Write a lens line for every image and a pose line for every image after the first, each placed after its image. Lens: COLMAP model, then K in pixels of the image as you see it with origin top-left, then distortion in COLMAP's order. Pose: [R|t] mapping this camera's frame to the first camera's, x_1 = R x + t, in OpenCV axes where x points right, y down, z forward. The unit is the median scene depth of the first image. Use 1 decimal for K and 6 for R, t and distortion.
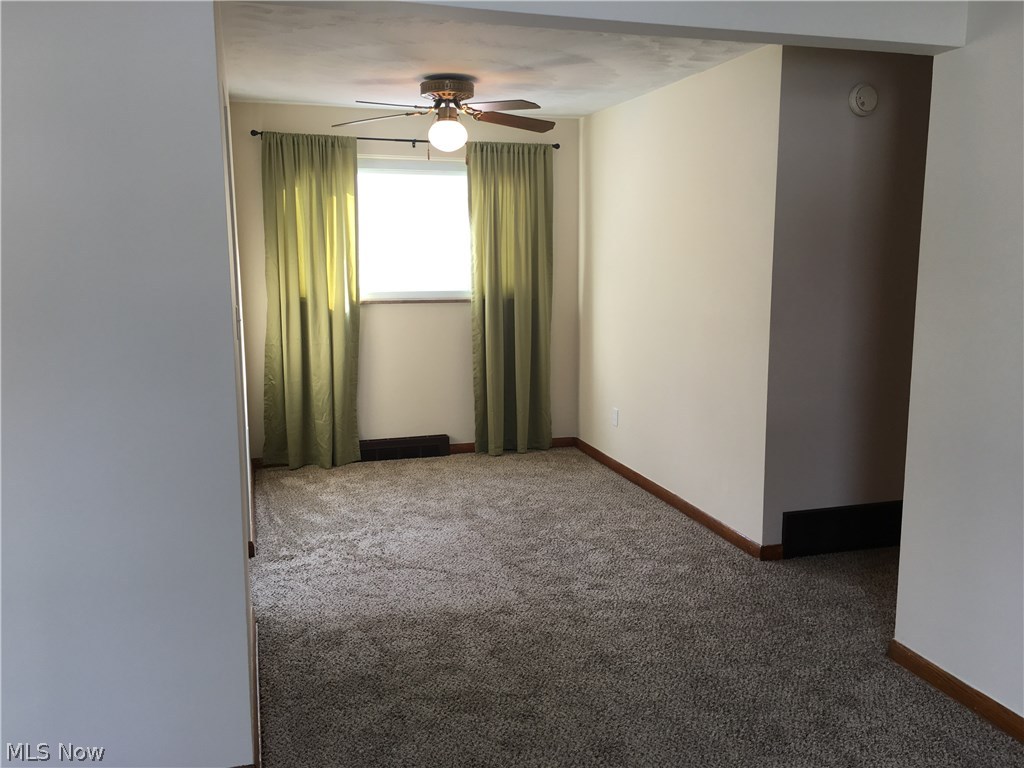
lens RADIAL K [[877.0, 0, 515.3], [0, 877.0, 384.2], [0, 0, 1]] dist [0.088809, -0.126691]
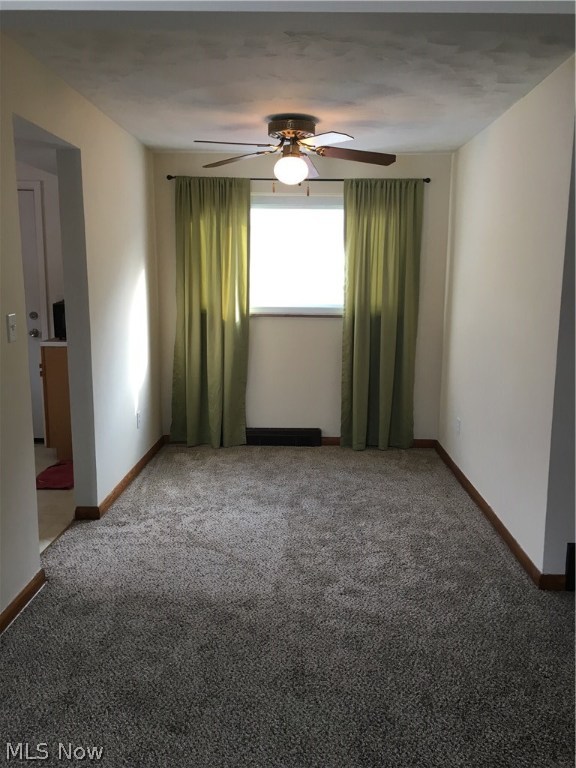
lens RADIAL K [[657.7, 0, 291.0], [0, 657.7, 382.9], [0, 0, 1]] dist [0.088809, -0.126691]
pose [[0.949816, 0.060566, -0.306889, 0.176992], [-0.058758, 0.998157, 0.015138, -0.017771], [0.307241, 0.003654, 0.951625, 0.163423]]
